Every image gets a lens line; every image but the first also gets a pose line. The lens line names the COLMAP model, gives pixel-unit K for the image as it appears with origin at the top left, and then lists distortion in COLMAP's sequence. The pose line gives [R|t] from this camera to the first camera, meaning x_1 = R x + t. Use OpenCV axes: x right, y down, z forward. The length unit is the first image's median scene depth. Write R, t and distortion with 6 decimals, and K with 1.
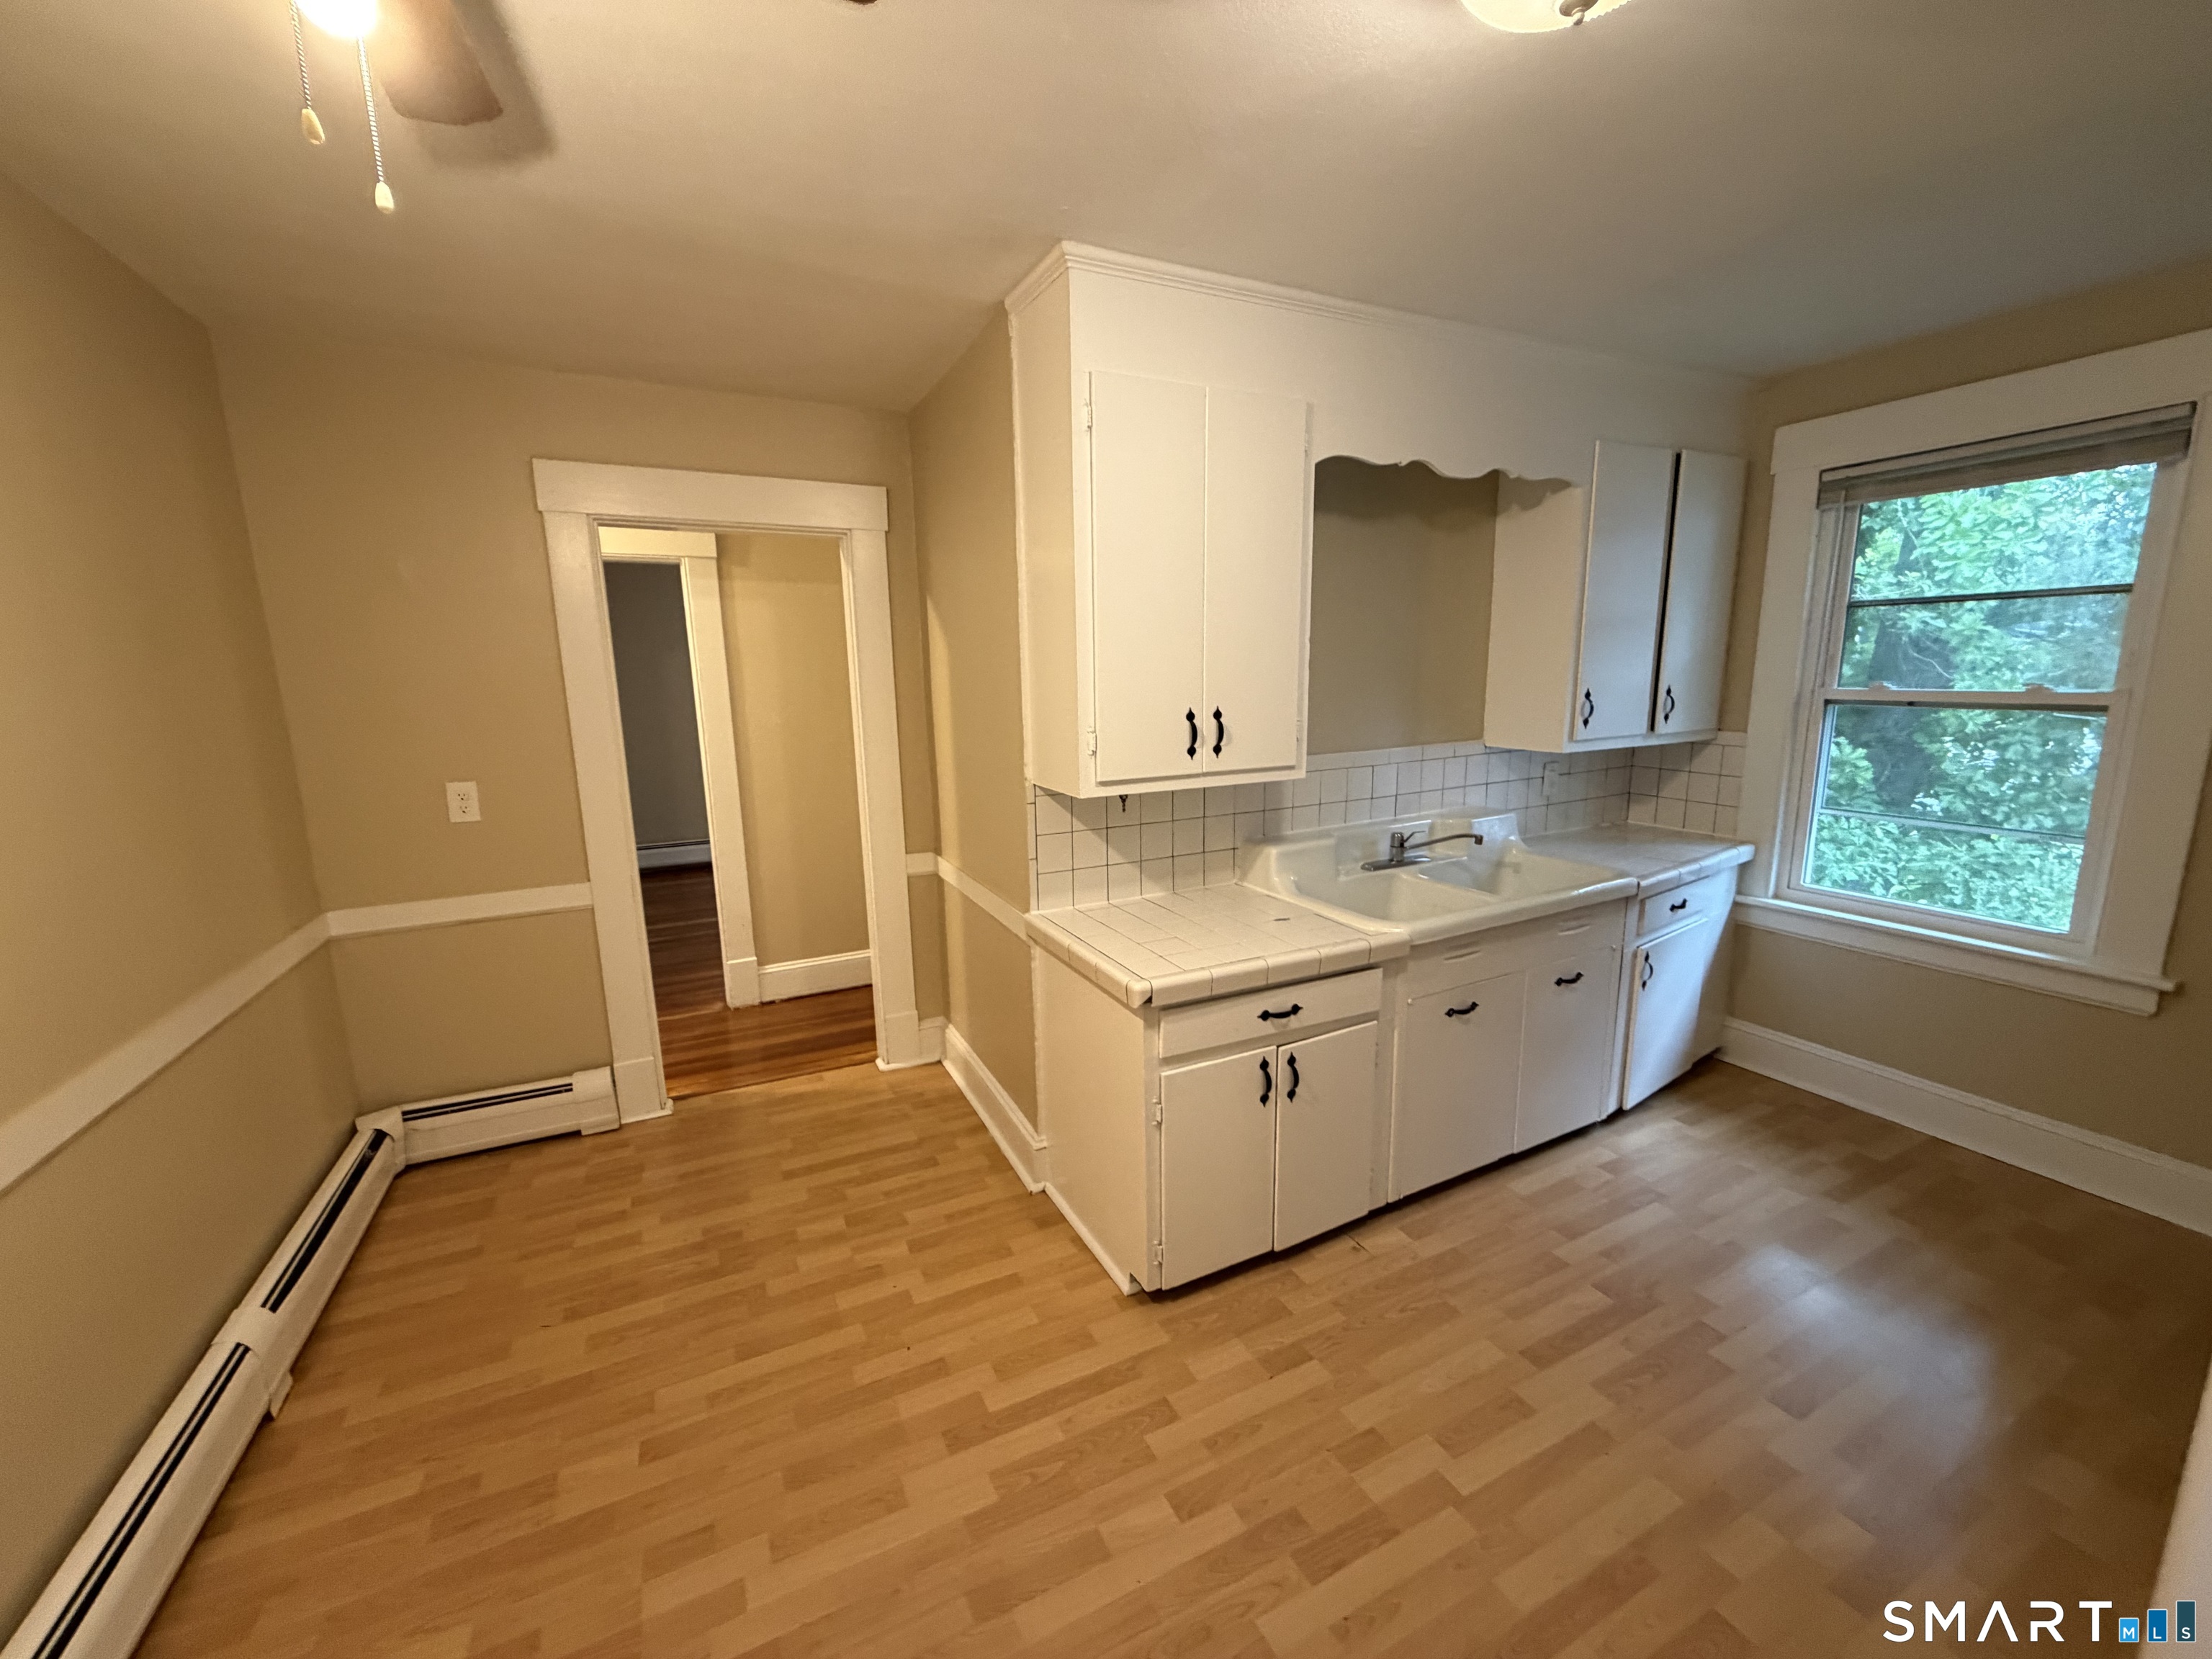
lens RADIAL K [[878.6, 0, 1098.1], [0, 878.6, 833.0], [0, 0, 1]] dist [0.000103, -0.000616]
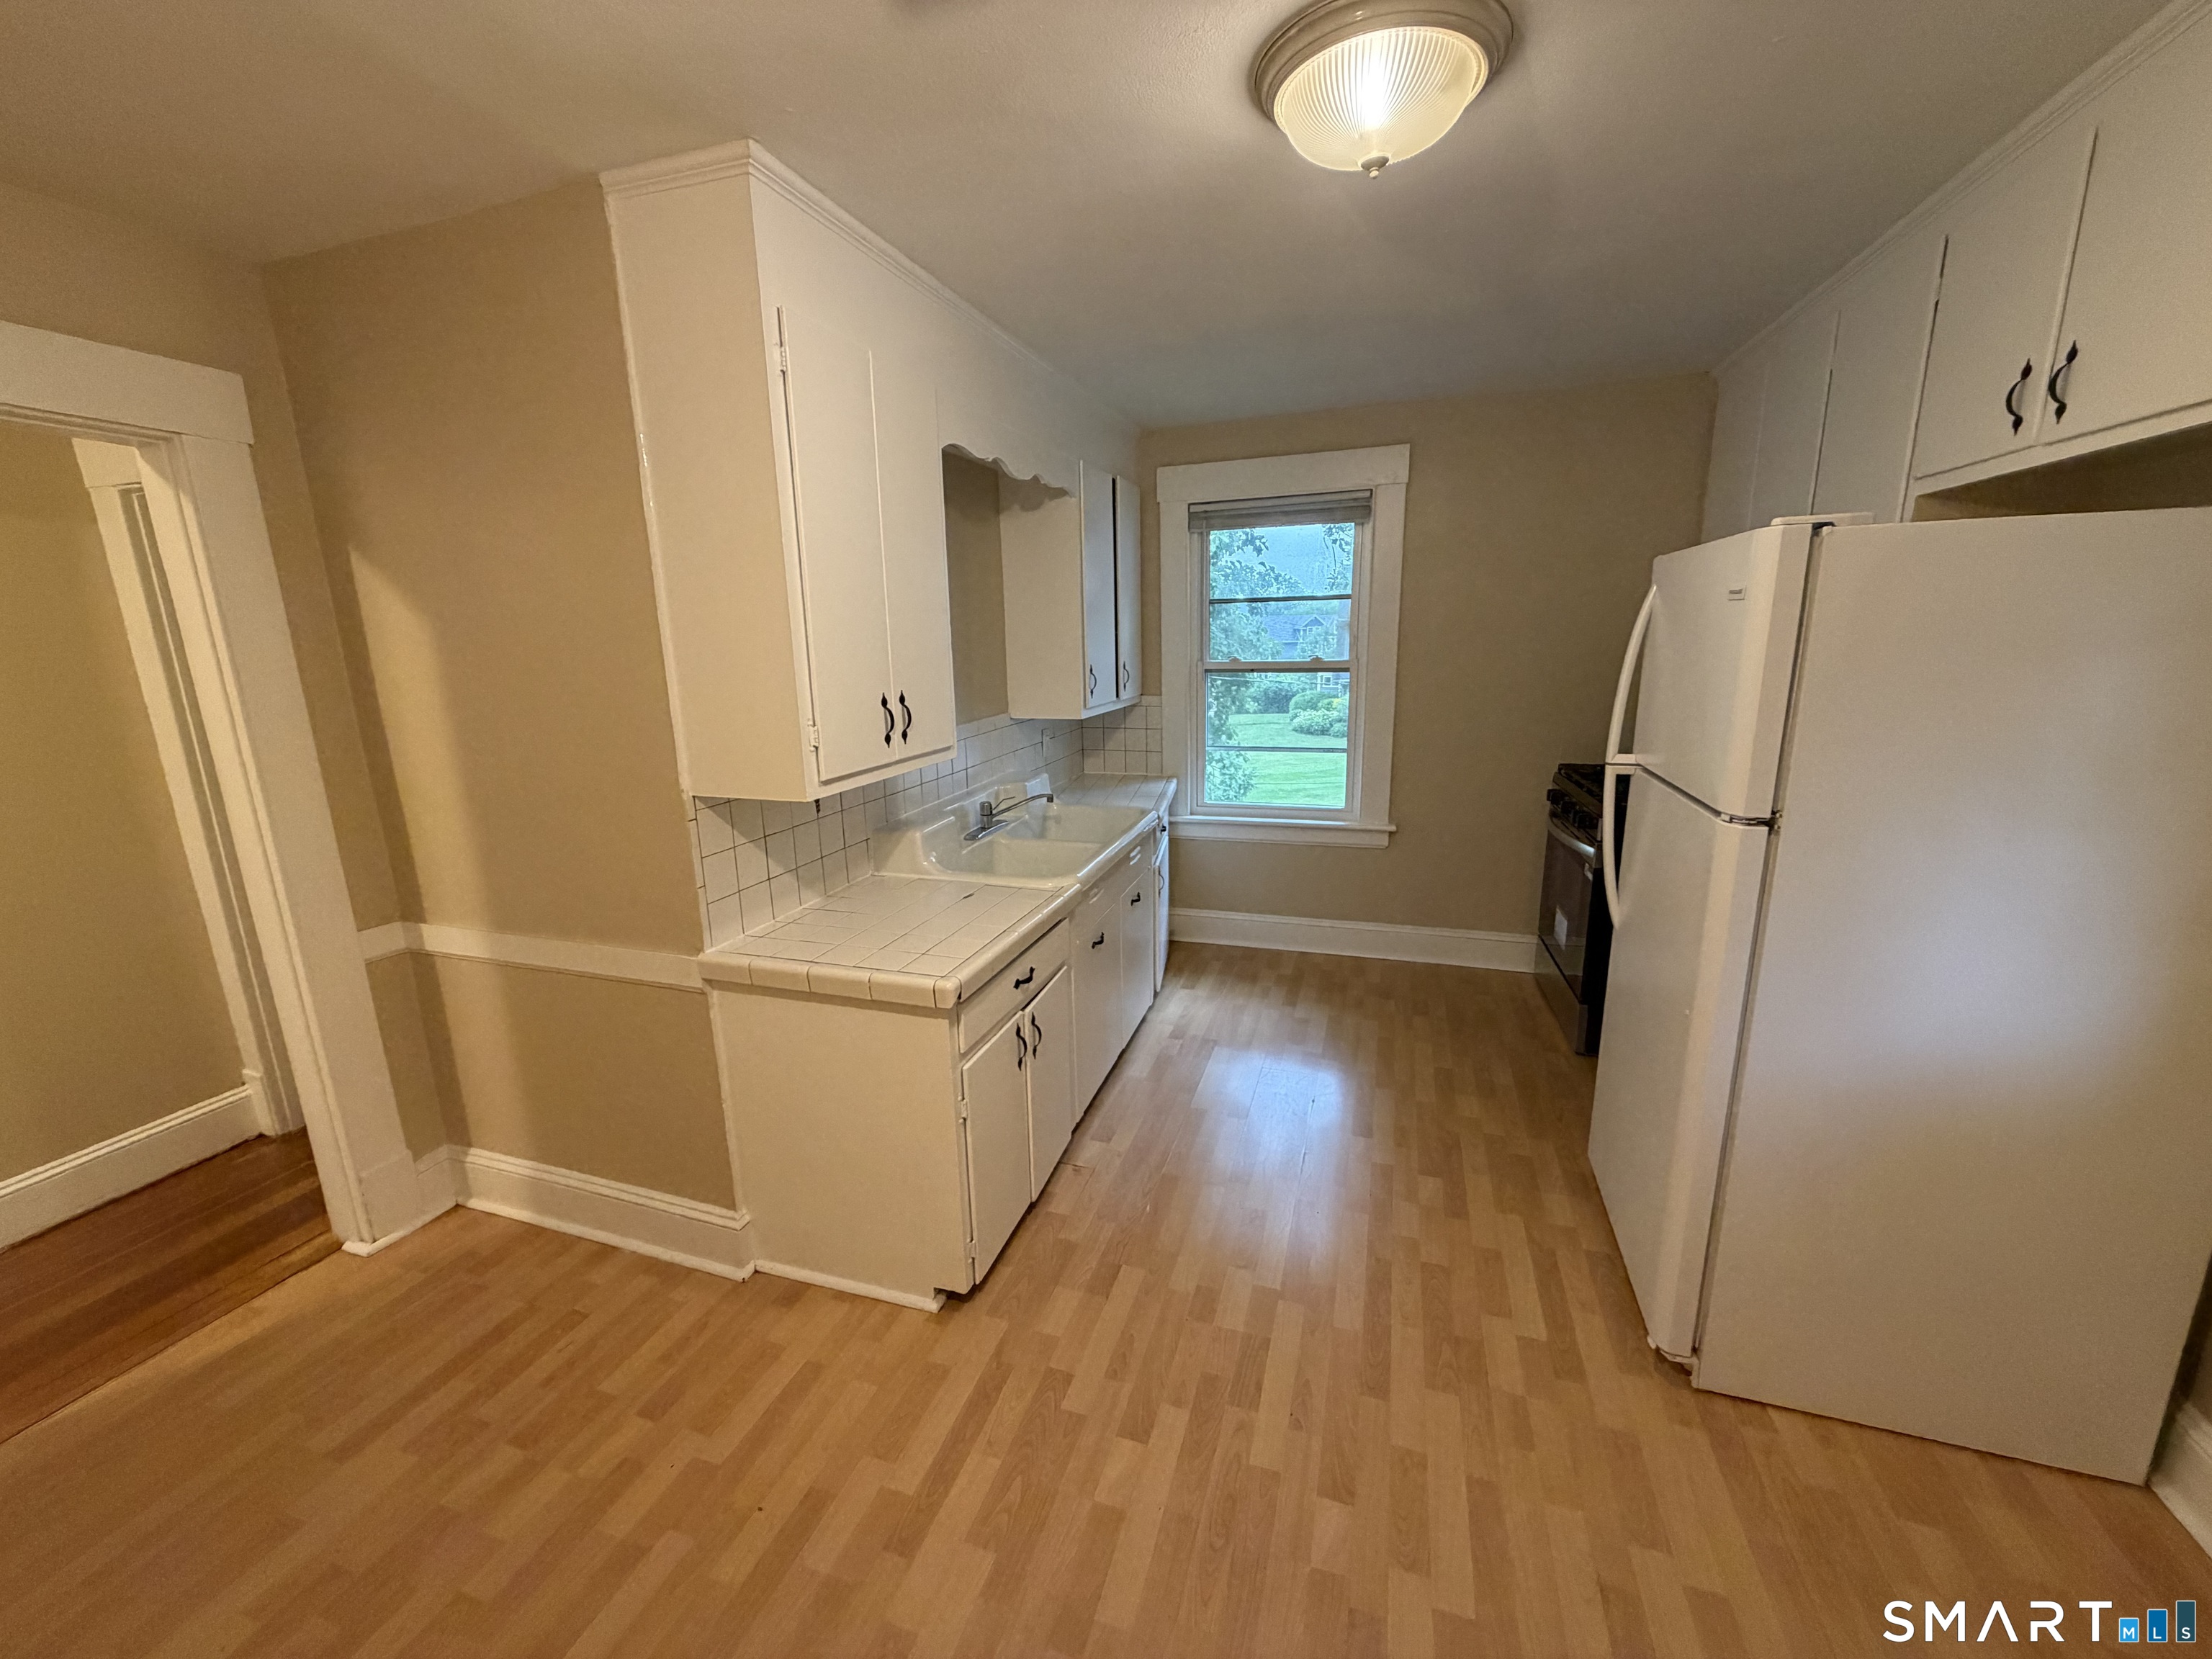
lens RADIAL K [[878.6, 0, 1098.1], [0, 878.6, 833.0], [0, 0, 1]] dist [0.000103, -0.000616]
pose [[0.702058, -0.154532, 0.695151, -0.363902], [0.140949, 0.987013, 0.077064, -0.030095], [-0.698032, 0.043877, 0.714721, 0.148324]]
